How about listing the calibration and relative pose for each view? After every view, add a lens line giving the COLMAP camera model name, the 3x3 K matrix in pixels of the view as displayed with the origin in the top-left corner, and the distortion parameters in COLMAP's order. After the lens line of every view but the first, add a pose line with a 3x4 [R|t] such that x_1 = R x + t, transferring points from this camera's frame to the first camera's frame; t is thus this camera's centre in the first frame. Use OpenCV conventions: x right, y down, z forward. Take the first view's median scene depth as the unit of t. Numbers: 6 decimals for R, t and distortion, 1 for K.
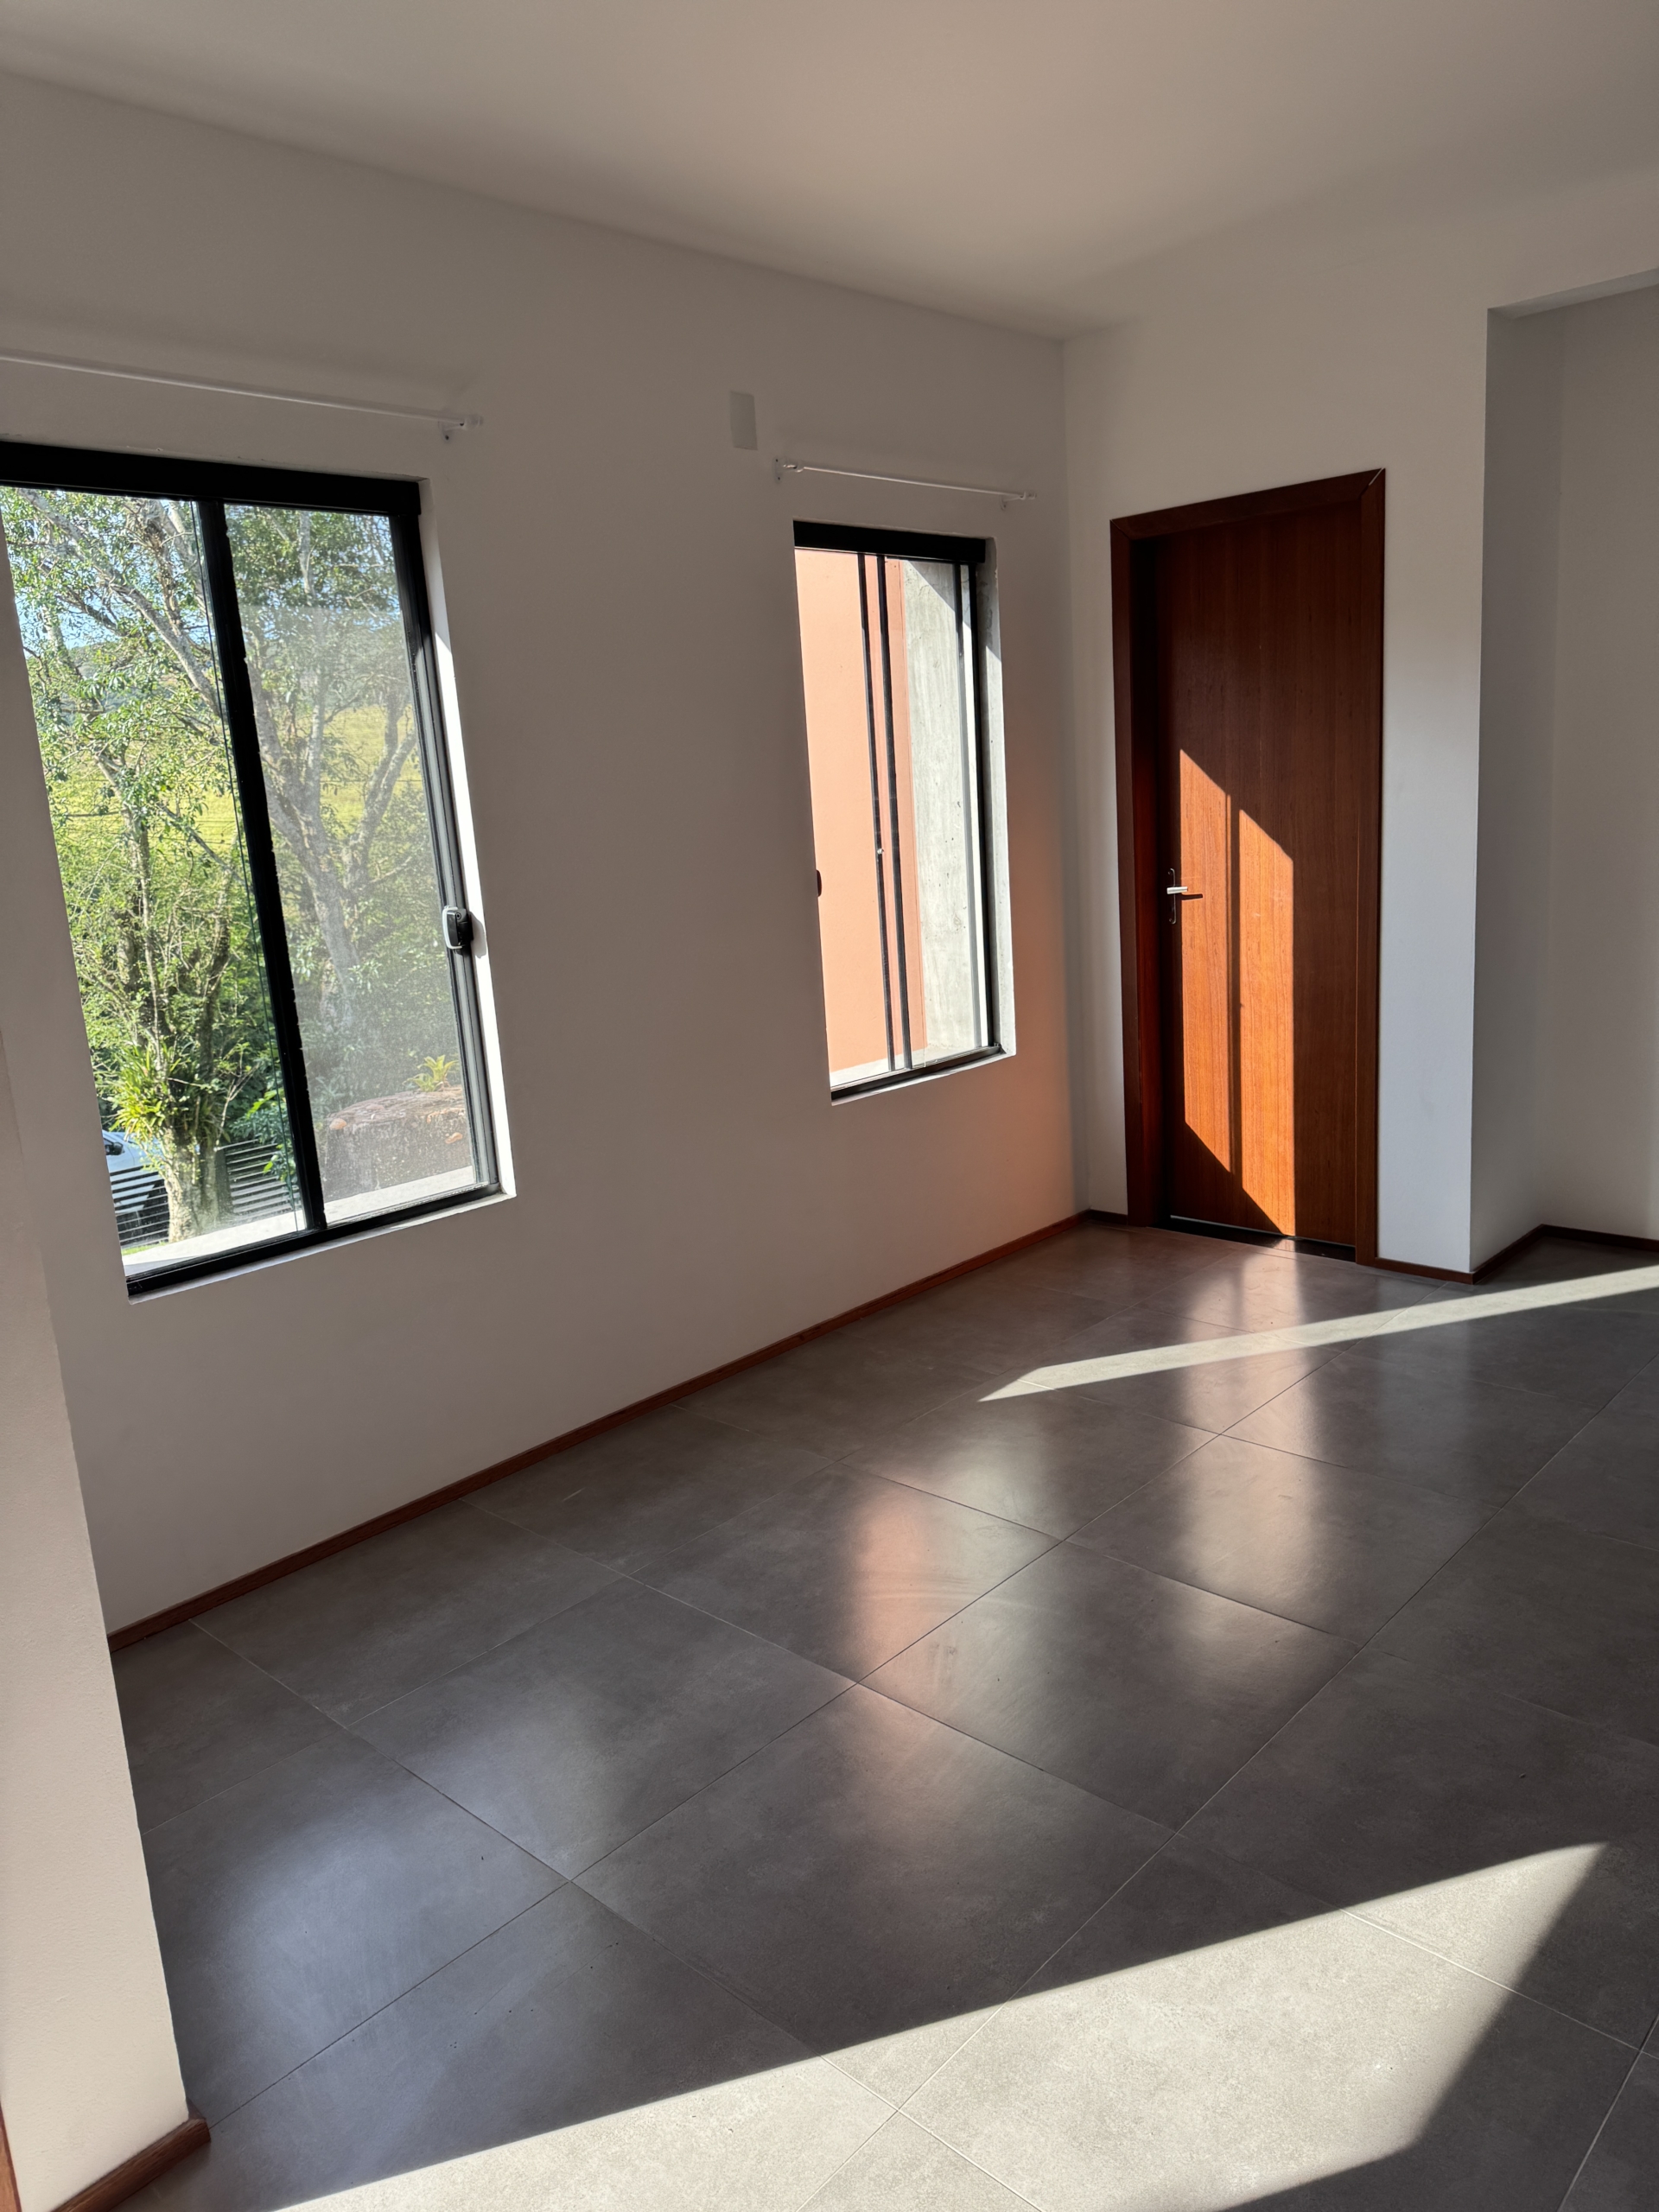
lens RADIAL K [[1527.8, 0, 821.1], [0, 1527.8, 1106.3], [0, 0, 1]] dist [0.046445, -0.051365]
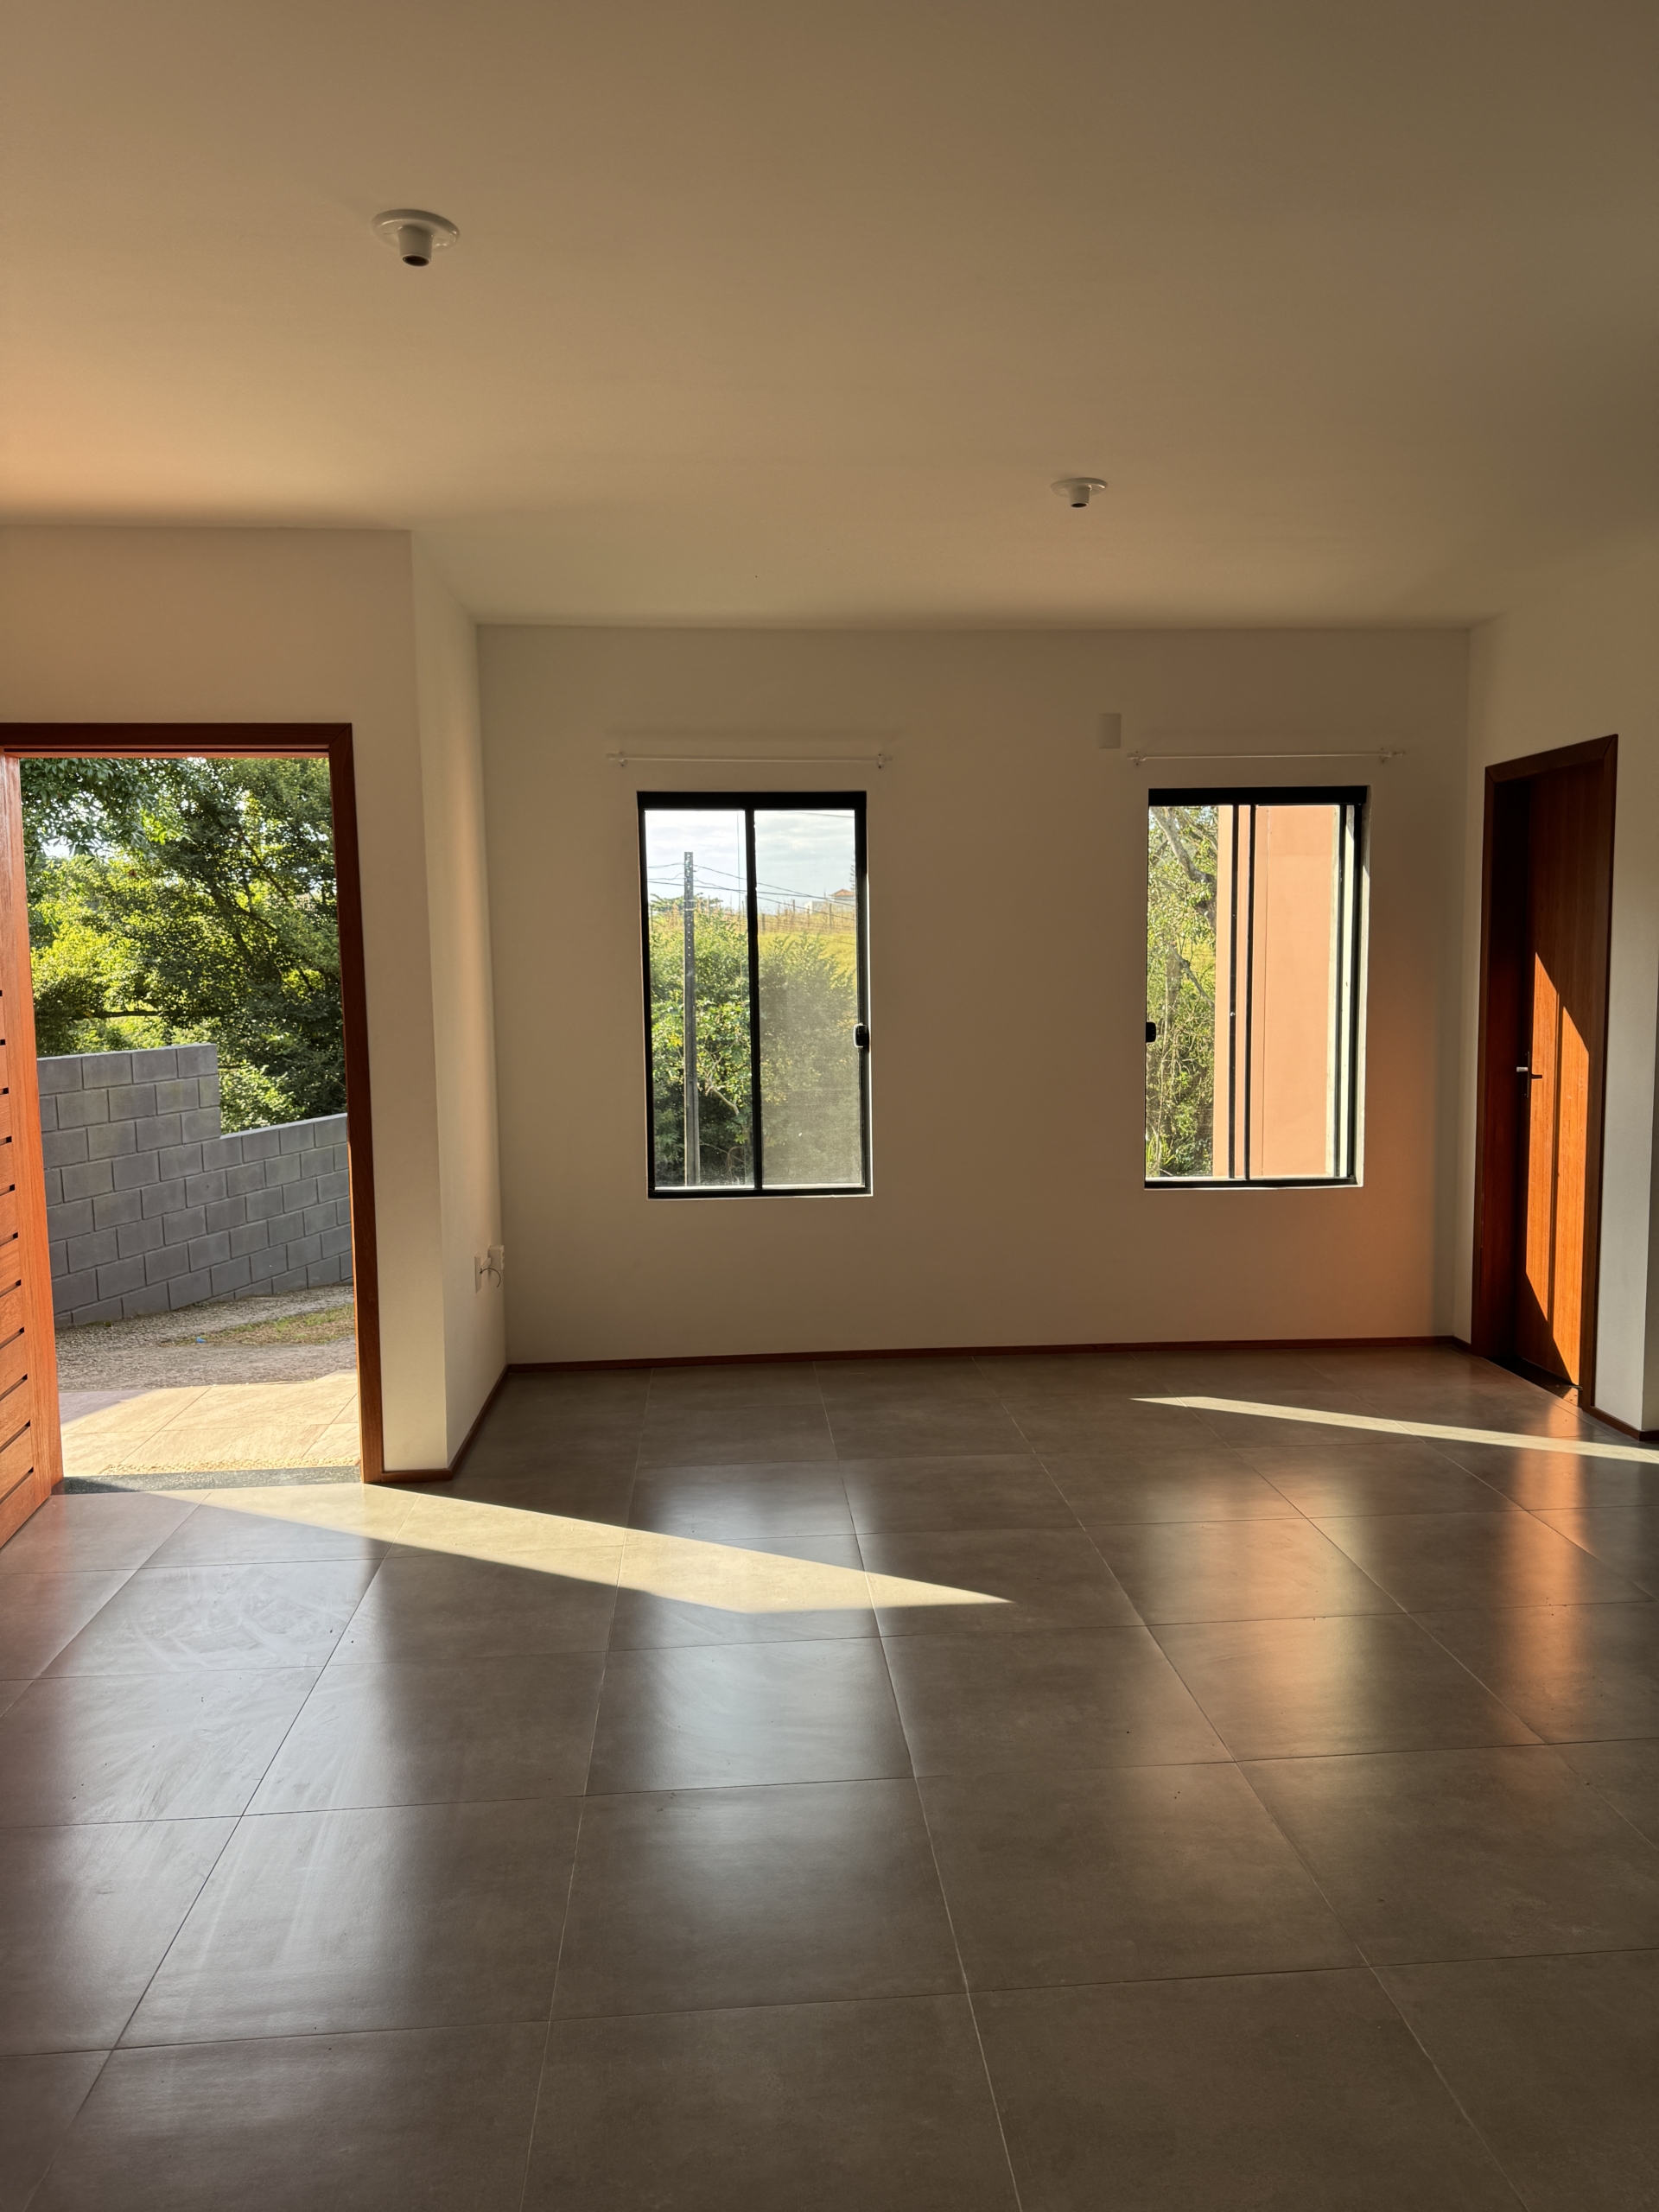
lens RADIAL K [[1527.8, 0, 841.3], [0, 1527.8, 1107.6], [0, 0, 1]] dist [0.046445, -0.051365]
pose [[0.735175, 0.120893, -0.667010, 0.683387], [-0.177421, 0.983985, -0.017209, -0.000434], [0.654248, 0.130993, 0.744850, -0.223808]]
